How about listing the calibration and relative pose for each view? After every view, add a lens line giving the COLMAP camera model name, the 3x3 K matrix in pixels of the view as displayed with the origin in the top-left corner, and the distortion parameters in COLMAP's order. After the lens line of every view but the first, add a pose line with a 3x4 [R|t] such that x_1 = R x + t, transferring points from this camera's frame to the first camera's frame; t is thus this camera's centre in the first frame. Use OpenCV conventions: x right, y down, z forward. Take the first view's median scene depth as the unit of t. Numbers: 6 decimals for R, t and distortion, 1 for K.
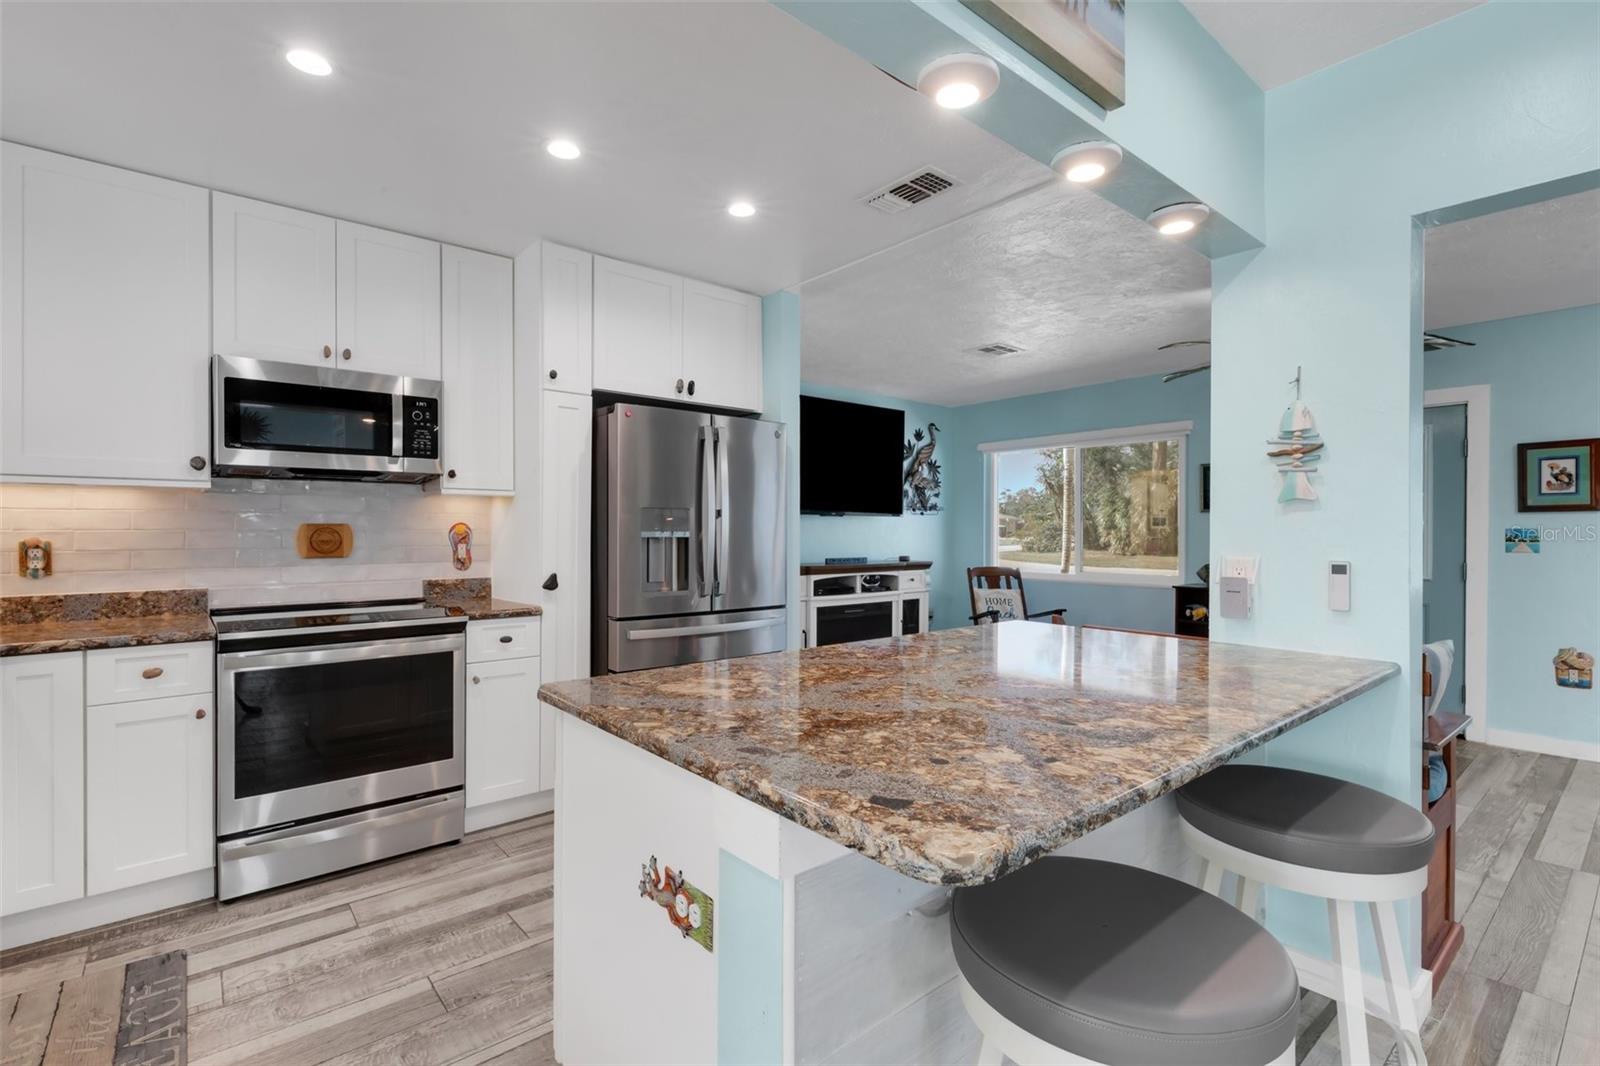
lens RADIAL K [[732.3, 0, 802.3], [0, 732.3, 532.2], [0, 0, 1]] dist [0.009594, -0.002404]
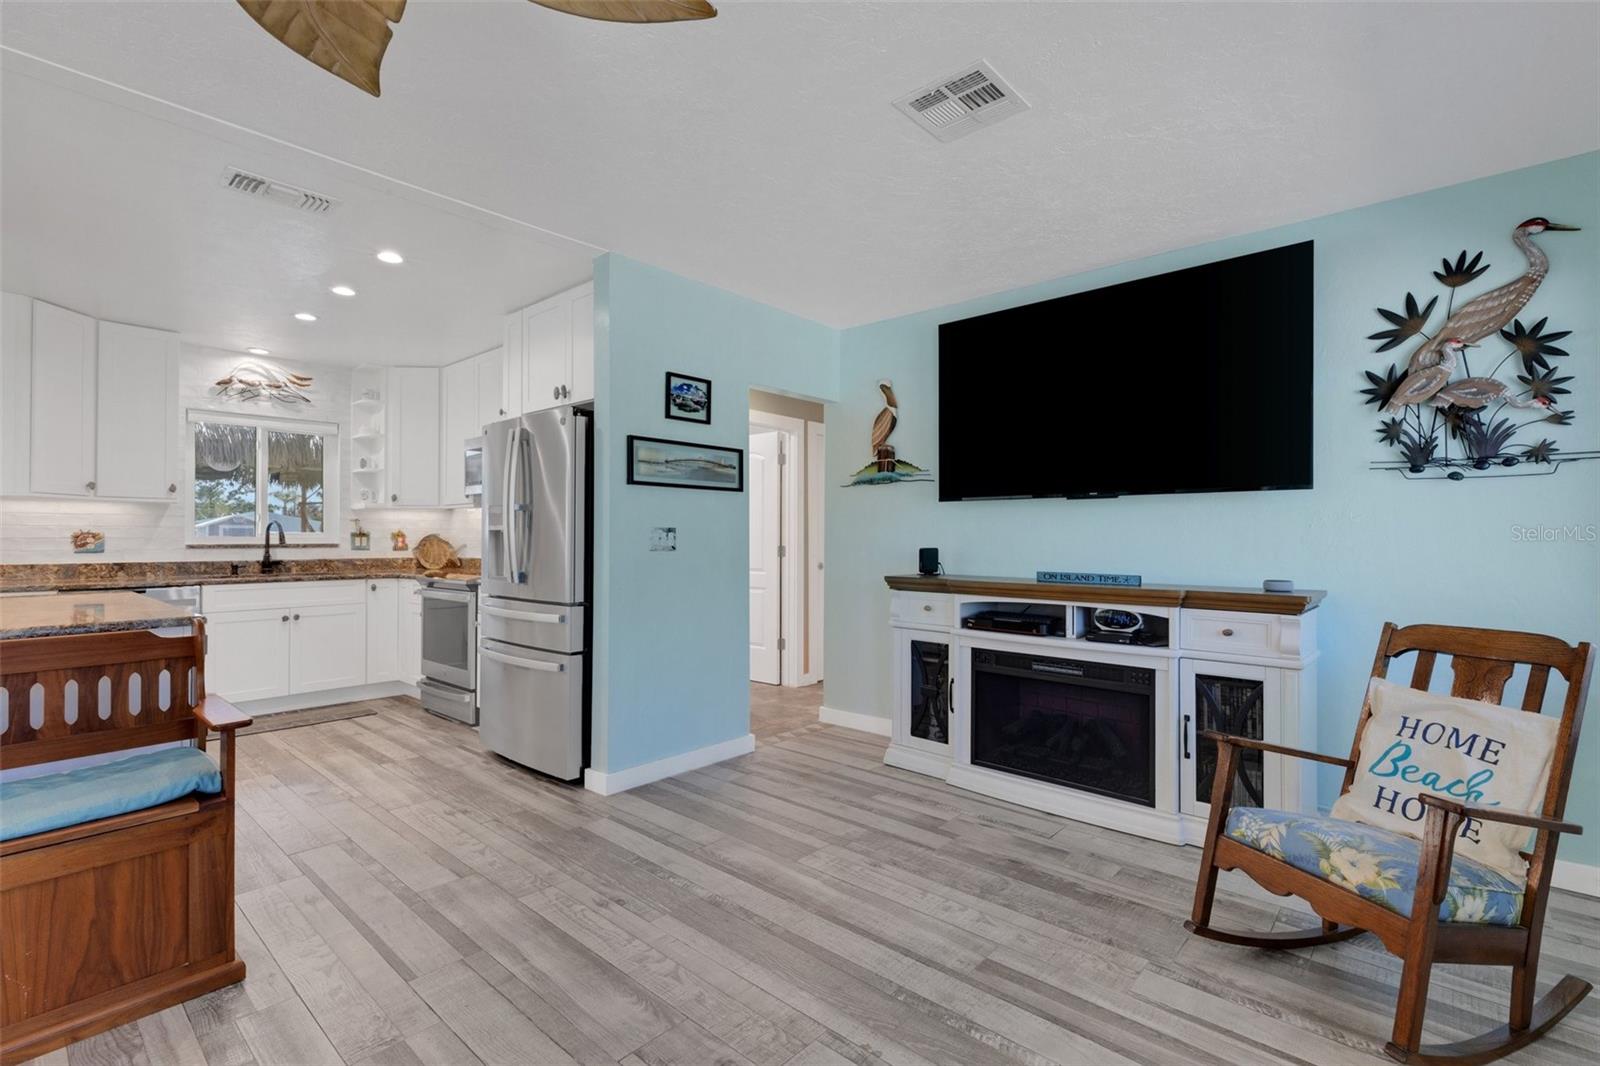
lens RADIAL K [[731.5, 0, 800.5], [0, 731.5, 531.8], [0, 0, 1]] dist [0.010334, -0.001010]
pose [[0.142486, -0.010333, -0.989743, 0.850130], [-0.004947, 0.999926, -0.011152, 0.016503], [0.989784, 0.006485, 0.142424, 1.053818]]
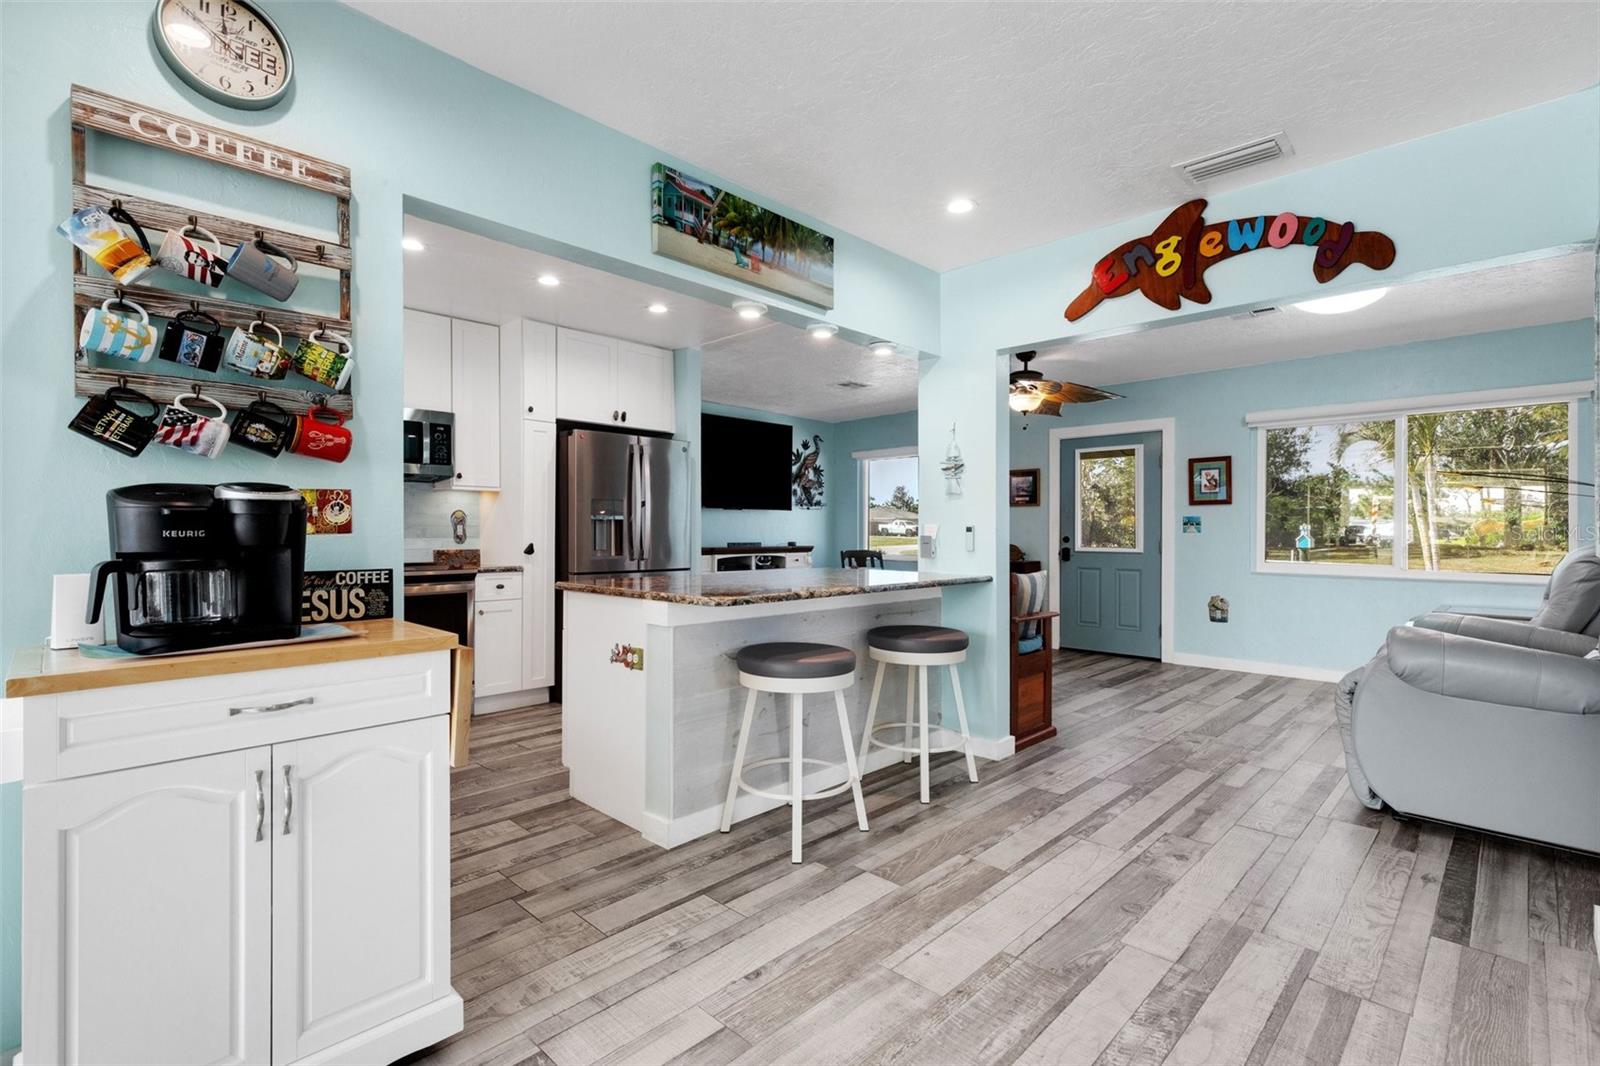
lens RADIAL K [[732.3, 0, 795.9], [0, 732.3, 534.2], [0, 0, 1]] dist [0.009594, -0.002404]
pose [[0.995586, -0.001957, 0.093835, 0.044266], [0.001829, 0.999997, 0.001448, 0.028790], [-0.093837, -0.001270, 0.995587, -0.415902]]
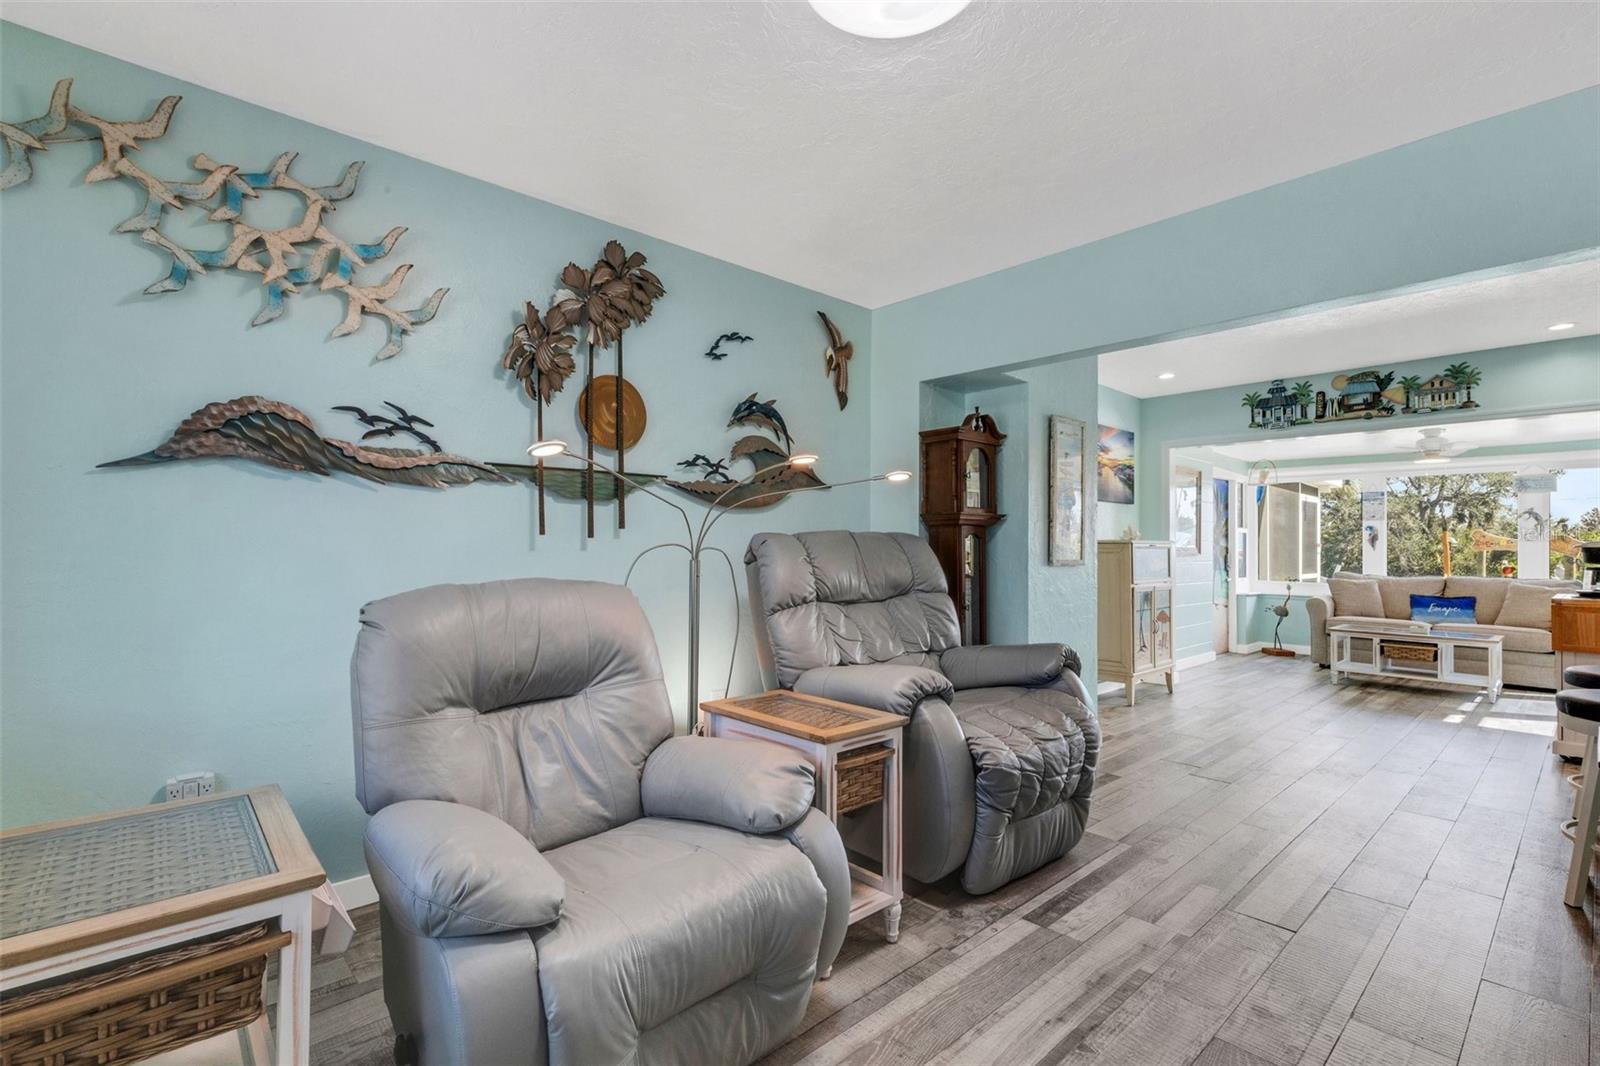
lens RADIAL K [[731.5, 0, 800.8], [0, 731.5, 538.5], [0, 0, 1]] dist [0.010334, -0.001010]
pose [[-0.998642, -0.010694, -0.050981, 0.983464], [-0.010639, 0.999942, -0.001350, 0.014337], [0.050993, -0.000806, -0.998699, 0.957033]]
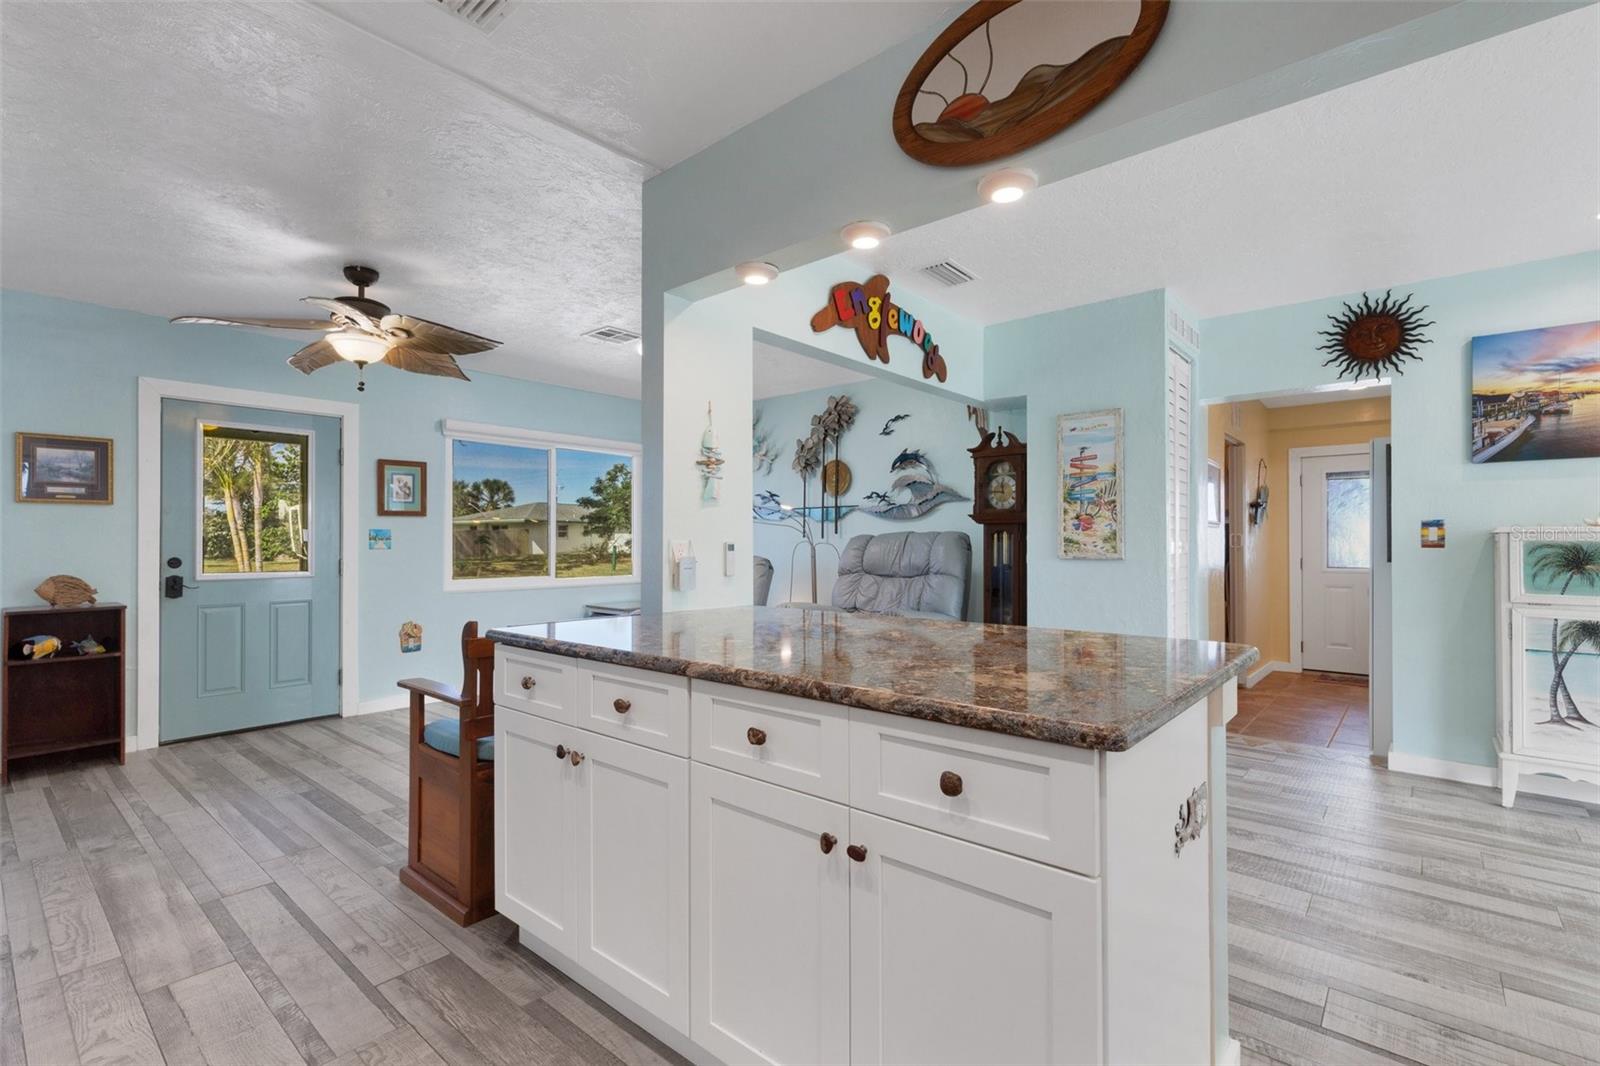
lens RADIAL K [[732.3, 0, 810.0], [0, 732.3, 538.5], [0, 0, 1]] dist [0.009594, -0.002404]
pose [[-0.169193, 0.002201, 0.985580, -0.357935], [0.006630, 0.999977, -0.001095, 0.017196], [-0.985561, 0.006349, -0.169204, 0.526472]]
